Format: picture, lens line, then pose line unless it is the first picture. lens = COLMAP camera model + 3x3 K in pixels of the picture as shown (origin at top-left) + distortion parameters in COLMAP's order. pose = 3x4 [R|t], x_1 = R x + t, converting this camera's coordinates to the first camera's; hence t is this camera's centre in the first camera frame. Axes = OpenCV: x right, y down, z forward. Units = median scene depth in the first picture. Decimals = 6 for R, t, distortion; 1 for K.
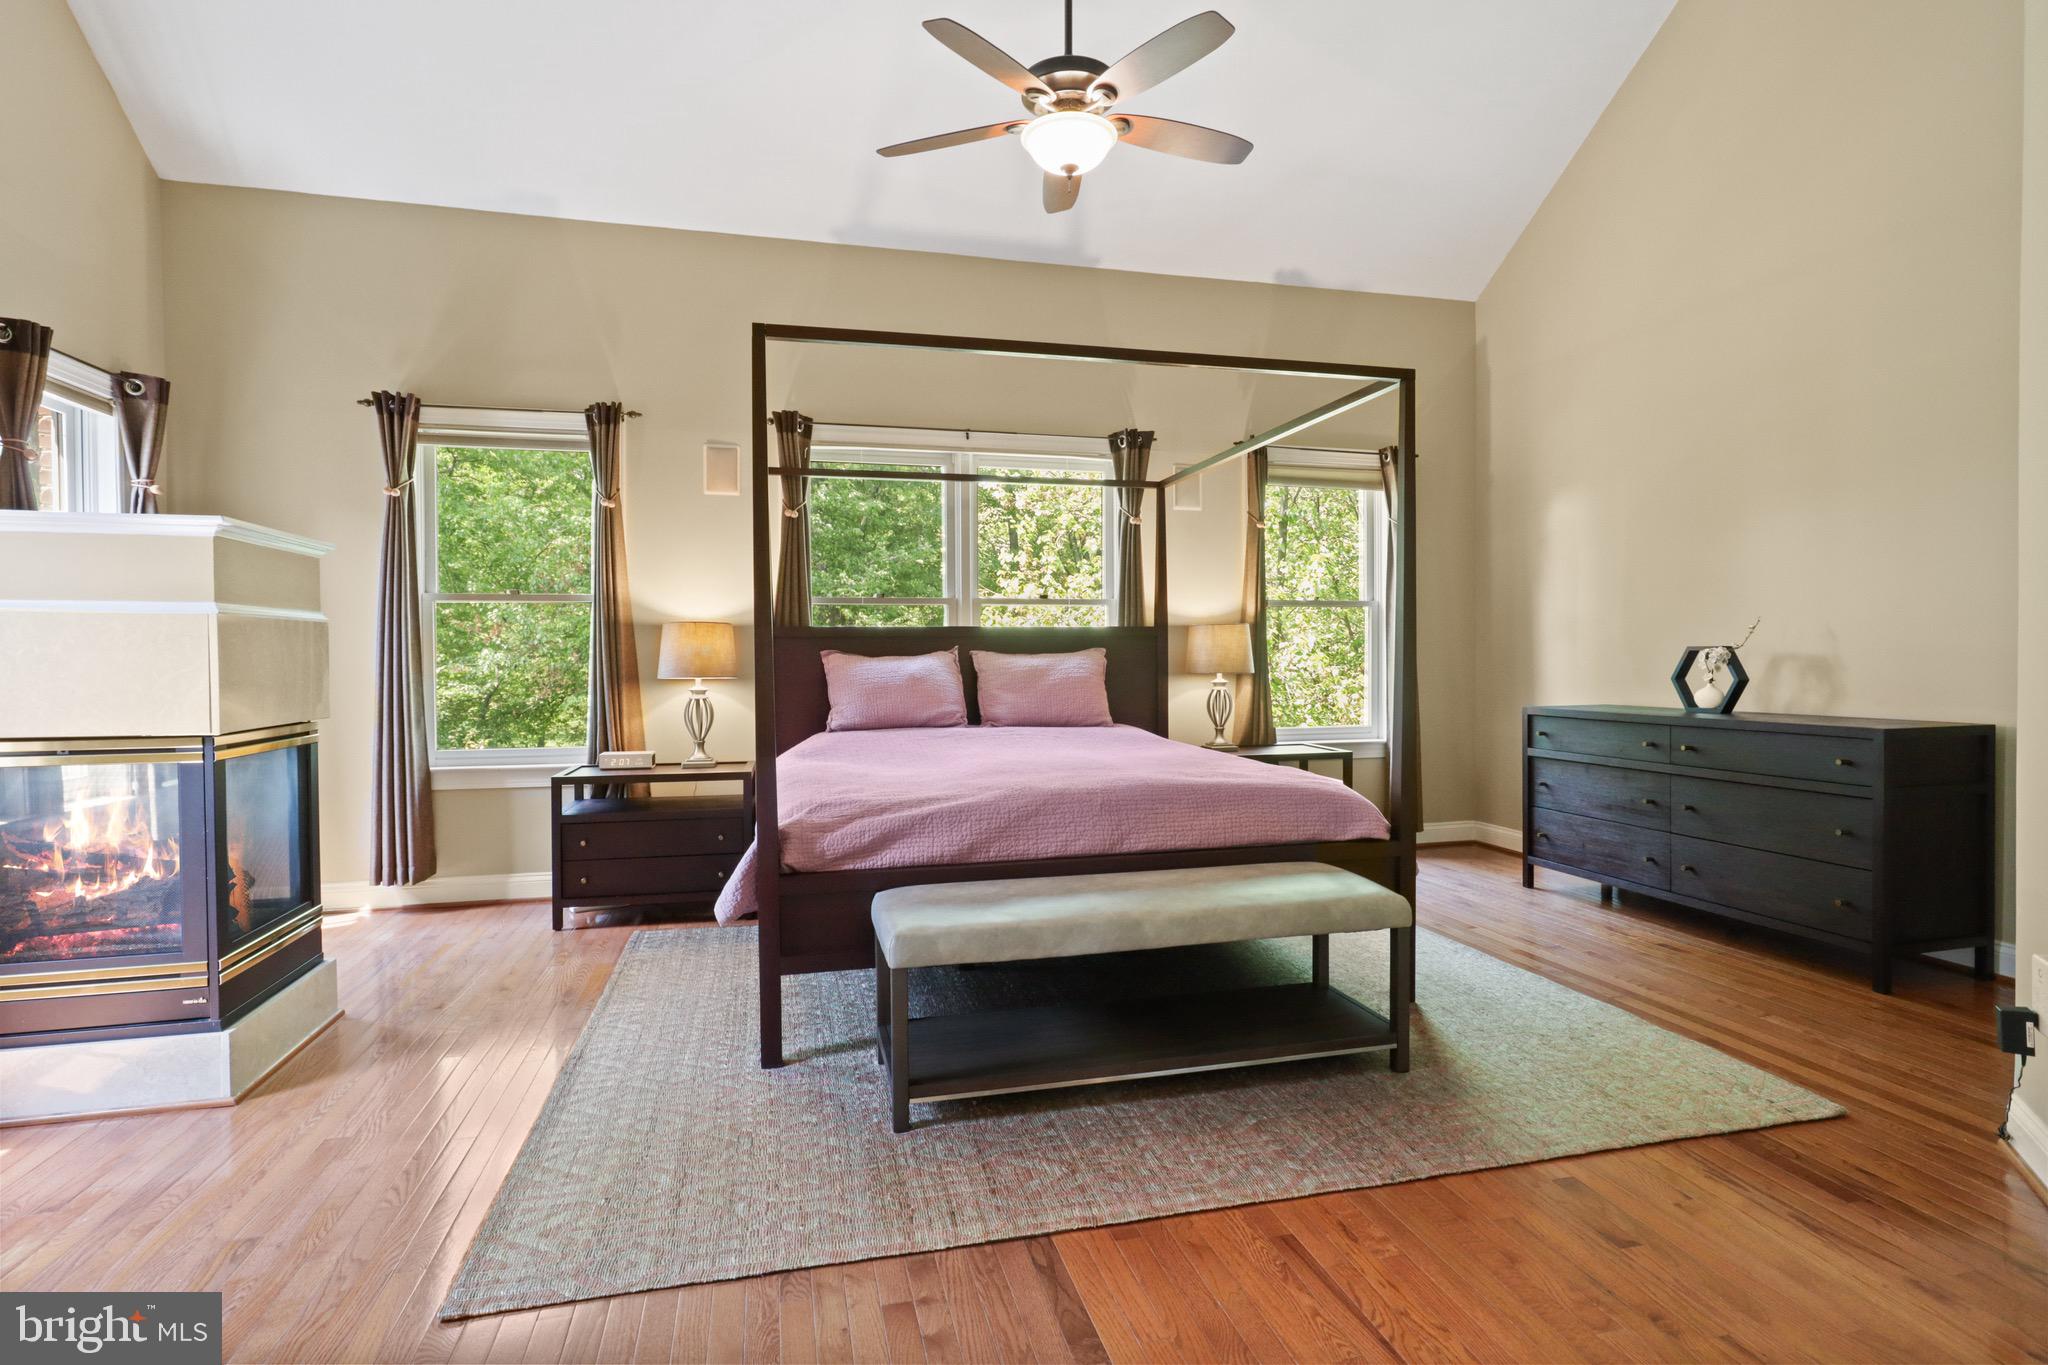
lens RADIAL K [[1030.4, 0, 1027.8], [0, 1030.4, 666.8], [0, 0, 1]] dist [-0.022836, 0.014173]
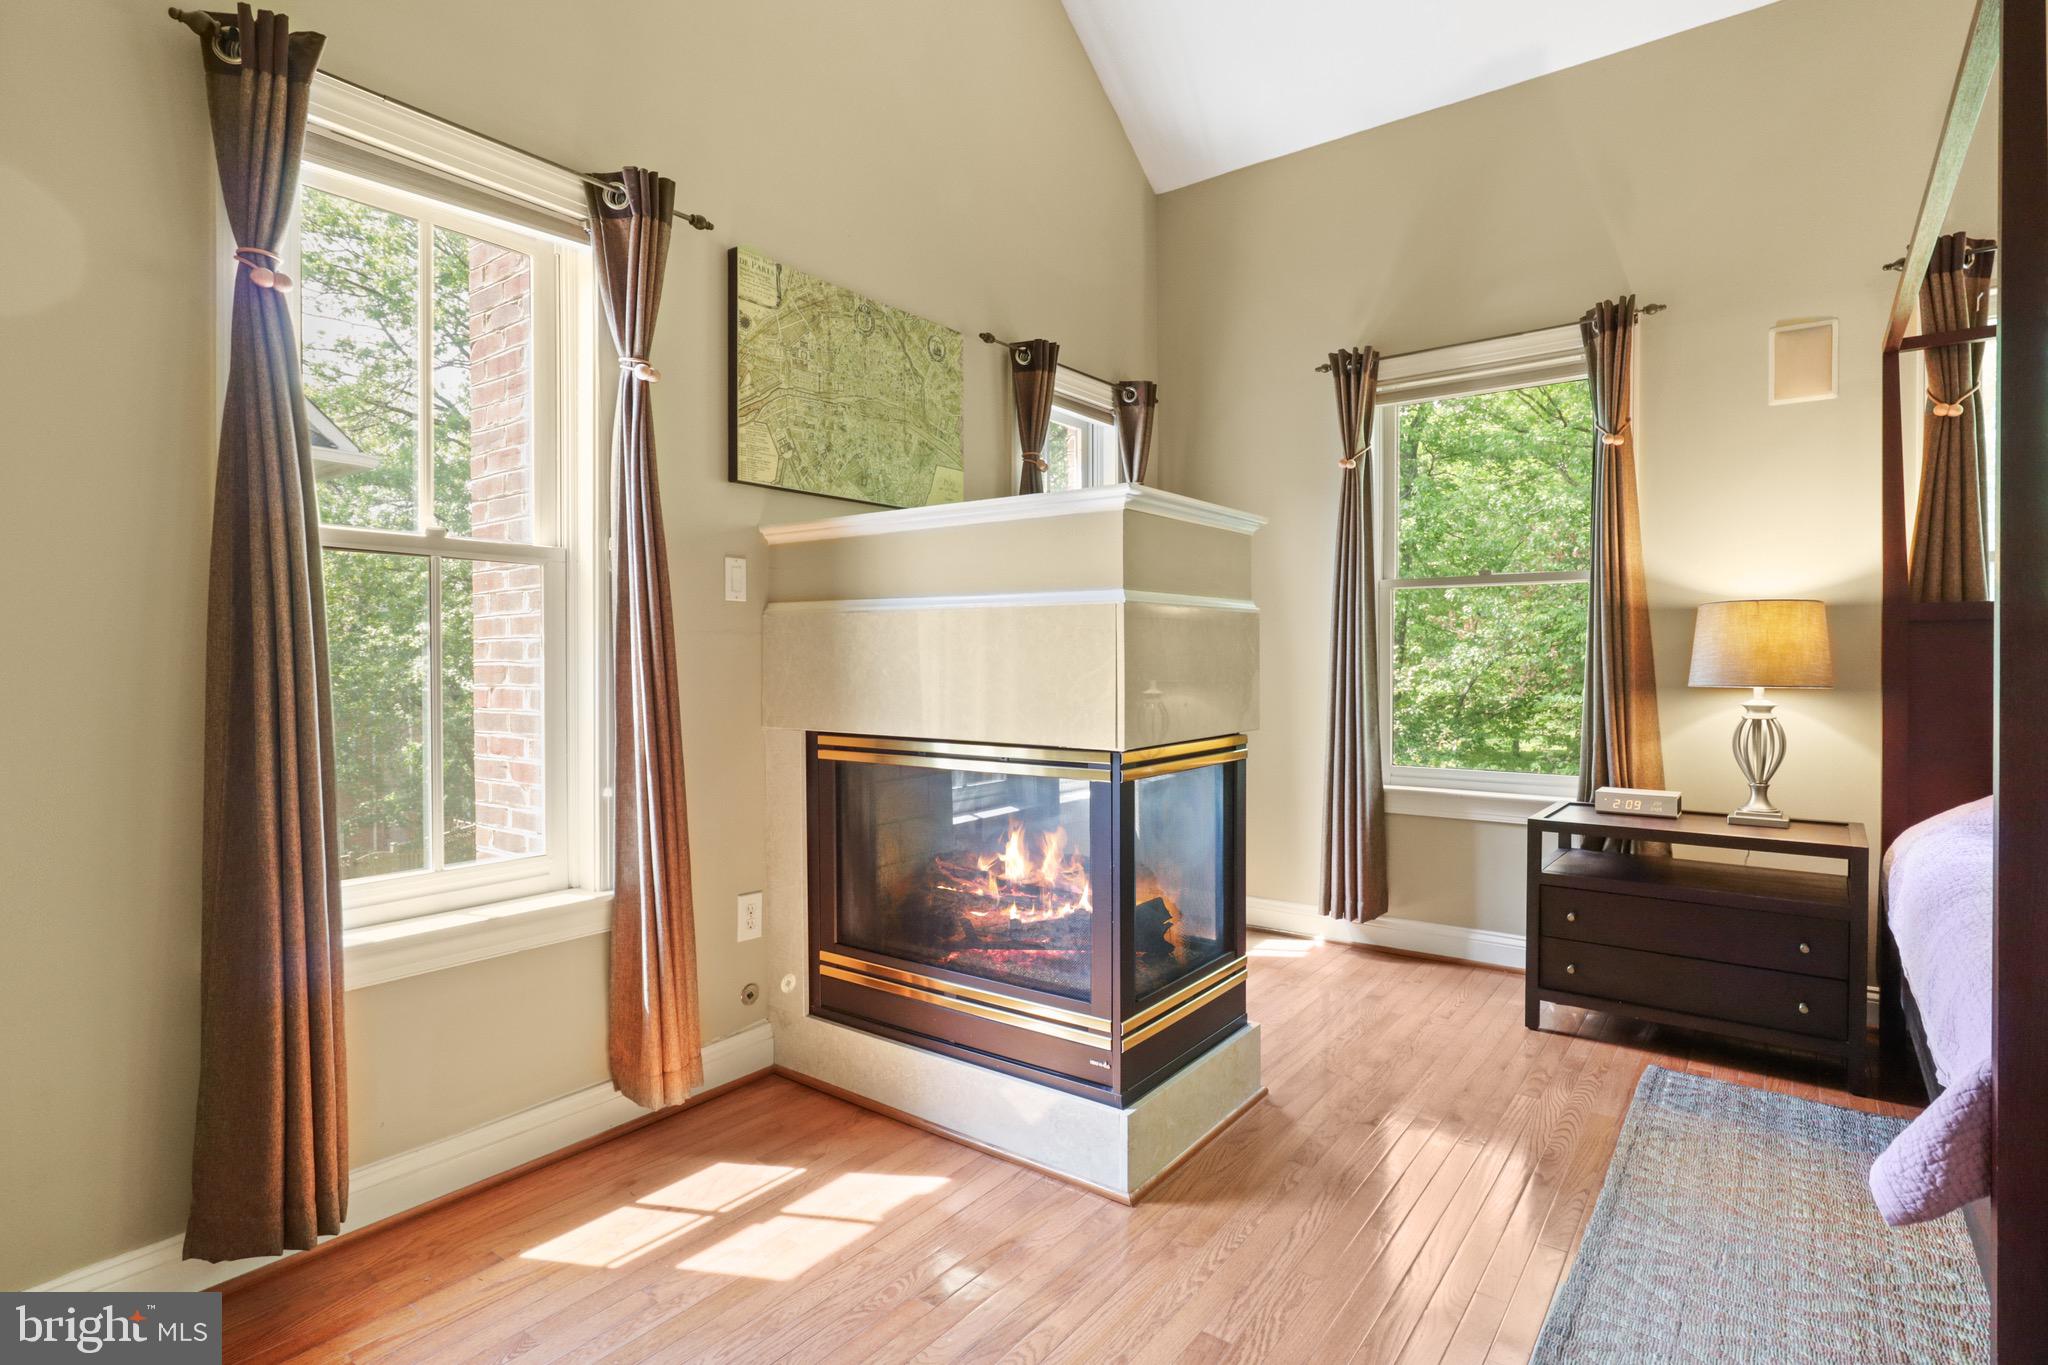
lens RADIAL K [[1047.3, 0, 1024.0], [0, 1047.3, 682.5], [0, 0, 1]] dist [-0.033180, 0.024861]
pose [[0.633726, 0.020692, -0.773280, -0.113385], [-0.005614, 0.999739, 0.022151, -0.004036], [0.773537, -0.009697, 0.633677, 0.237142]]
